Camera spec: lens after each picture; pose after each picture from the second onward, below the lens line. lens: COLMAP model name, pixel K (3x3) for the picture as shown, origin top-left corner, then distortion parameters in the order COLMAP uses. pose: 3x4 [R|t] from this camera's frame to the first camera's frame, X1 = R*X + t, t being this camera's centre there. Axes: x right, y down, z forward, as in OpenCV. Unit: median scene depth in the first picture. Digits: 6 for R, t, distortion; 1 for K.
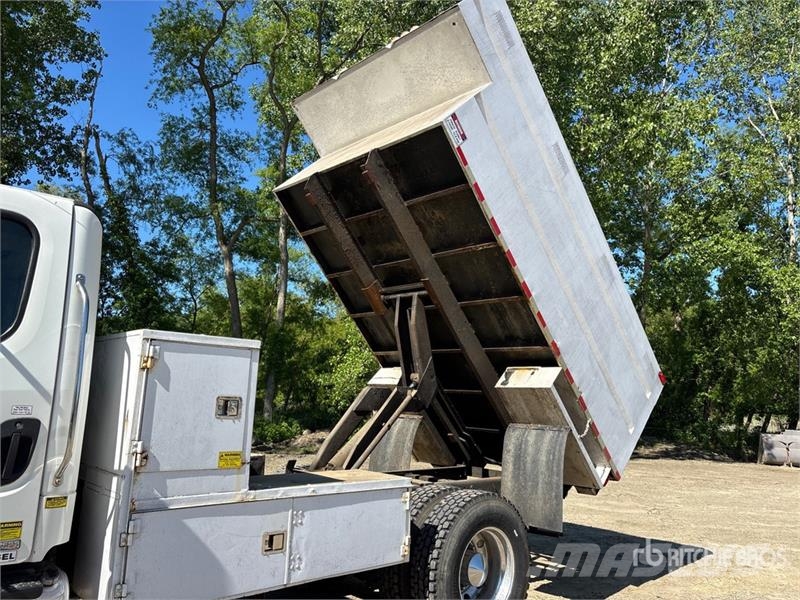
lens RADIAL K [[602.1, 0, 396.1], [0, 602.1, 300.8], [0, 0, 1]] dist [0.051851, -0.059969]
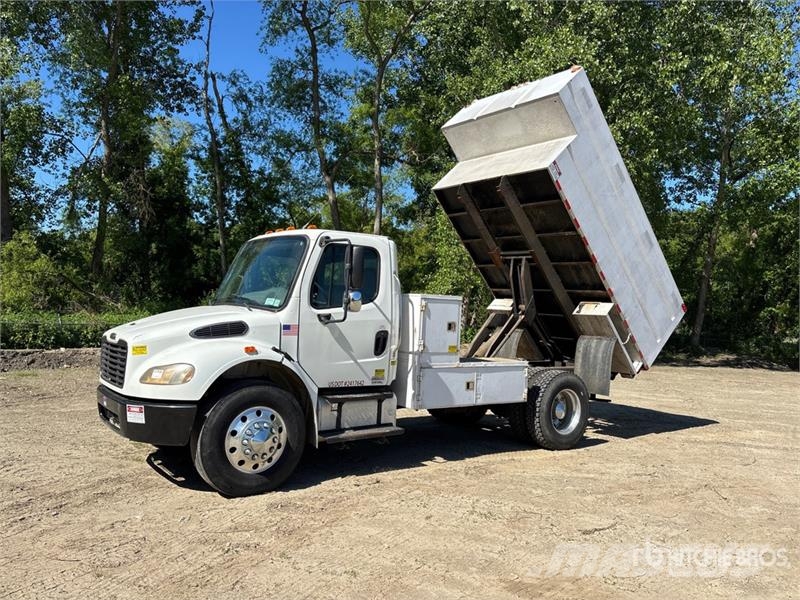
lens RADIAL K [[602.1, 0, 396.1], [0, 602.1, 300.8], [0, 0, 1]] dist [0.051851, -0.059969]
pose [[0.993540, 0.009268, -0.113101, -0.123531], [0.007709, 0.988845, 0.148752, -0.136208], [0.113218, -0.148663, 0.982385, -0.649080]]
